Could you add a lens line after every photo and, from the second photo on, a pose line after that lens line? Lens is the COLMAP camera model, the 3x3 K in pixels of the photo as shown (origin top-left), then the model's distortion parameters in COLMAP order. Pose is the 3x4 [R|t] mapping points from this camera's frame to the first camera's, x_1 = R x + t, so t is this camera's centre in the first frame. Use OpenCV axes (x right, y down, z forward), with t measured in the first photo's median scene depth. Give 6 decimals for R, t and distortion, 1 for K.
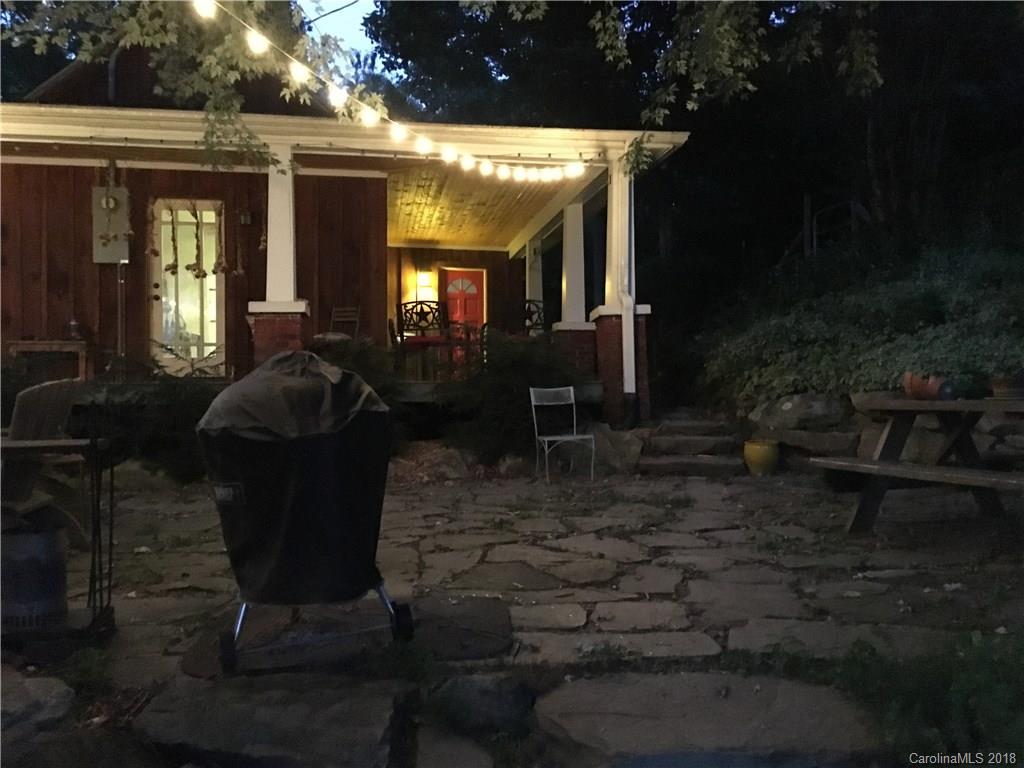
lens RADIAL K [[869.1, 0, 514.8], [0, 869.1, 372.6], [0, 0, 1]] dist [0.087520, -0.084853]
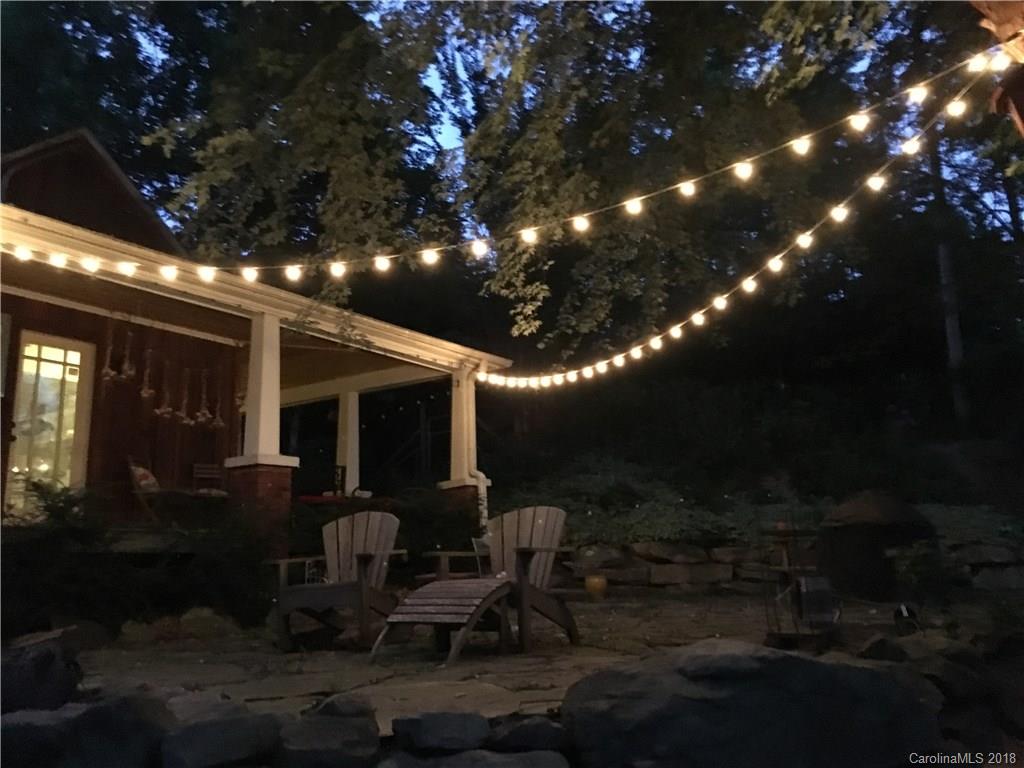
lens RADIAL K [[869.1, 0, 514.8], [0, 869.1, 372.6], [0, 0, 1]] dist [0.087520, -0.084853]
pose [[0.690822, 0.148846, 0.707538, -0.848221], [0.006347, 0.977294, -0.211792, 0.049722], [-0.722997, 0.150801, 0.674192, 0.036984]]
